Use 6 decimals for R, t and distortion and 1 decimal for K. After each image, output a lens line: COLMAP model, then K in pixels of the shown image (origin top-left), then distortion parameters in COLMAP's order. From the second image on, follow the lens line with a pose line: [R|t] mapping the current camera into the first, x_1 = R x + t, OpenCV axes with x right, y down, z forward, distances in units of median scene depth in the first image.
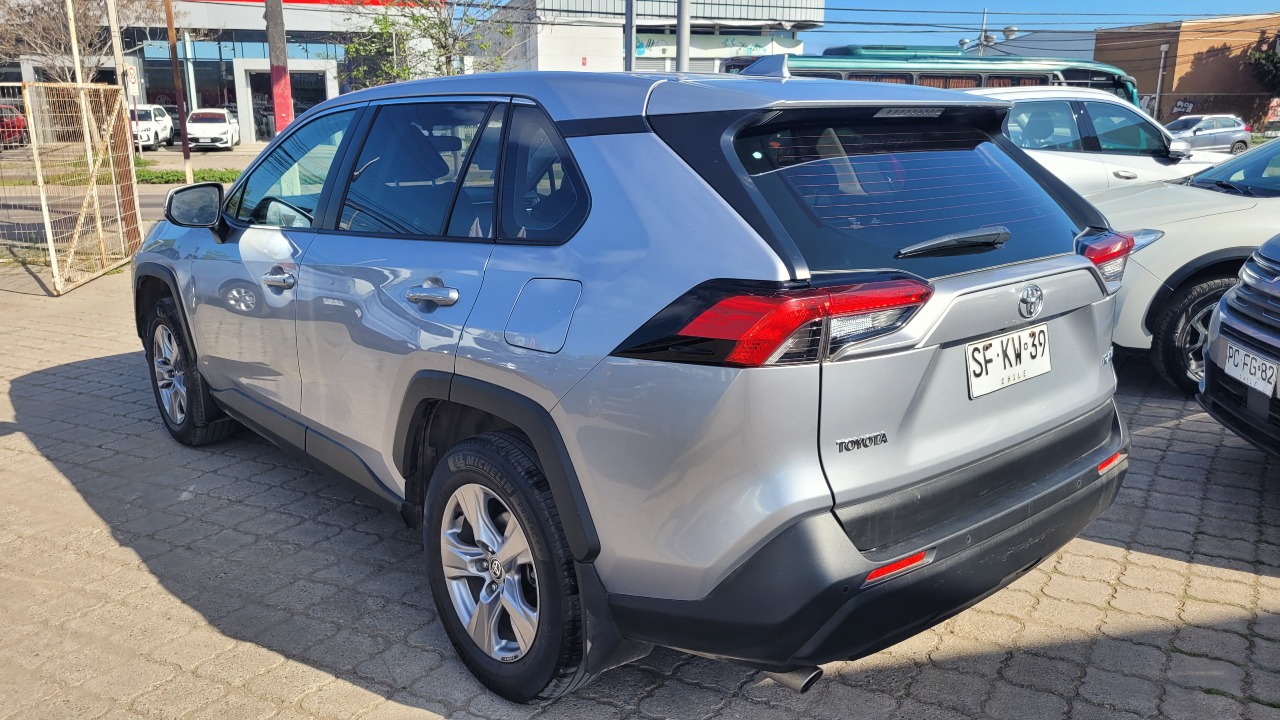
lens RADIAL K [[978.7, 0, 628.9], [0, 978.7, 359.1], [0, 0, 1]] dist [0.029655, -0.010376]
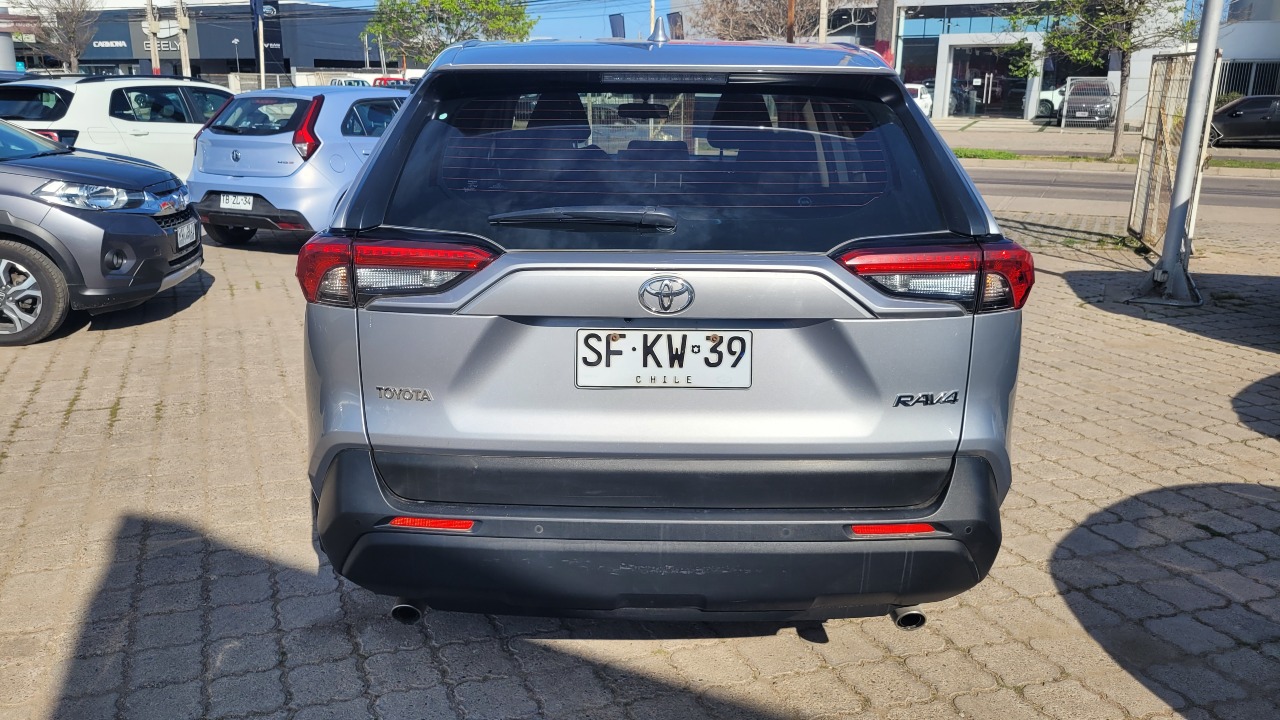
lens RADIAL K [[978.7, 0, 628.9], [0, 978.7, 359.1], [0, 0, 1]] dist [0.029655, -0.010376]
pose [[0.760097, 0.182404, -0.623684, 0.919198], [-0.168151, 0.982315, 0.082360, -0.067247], [0.627676, 0.042271, 0.777326, 0.295112]]
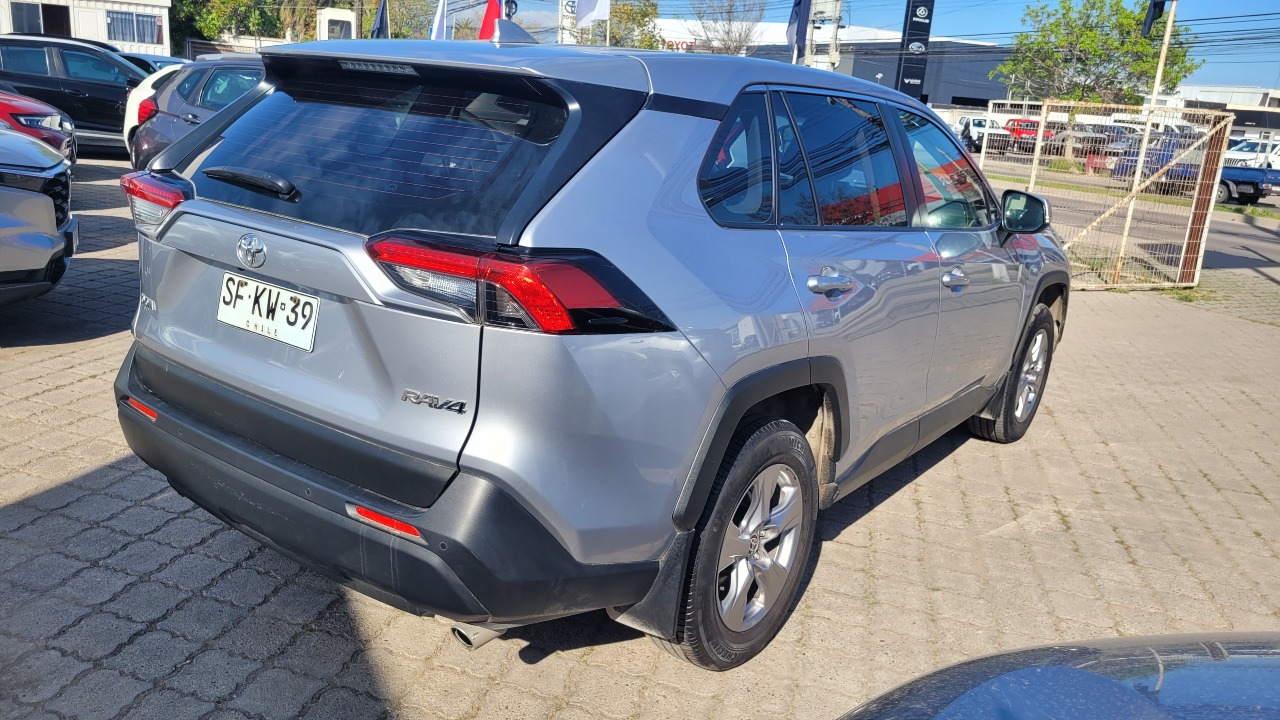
lens RADIAL K [[978.7, 0, 628.9], [0, 978.7, 359.1], [0, 0, 1]] dist [0.029655, -0.010376]
pose [[0.219385, 0.272982, -0.936670, 1.425787], [-0.312524, 0.929133, 0.197587, -0.267578], [0.924229, 0.249385, 0.289152, 1.069418]]
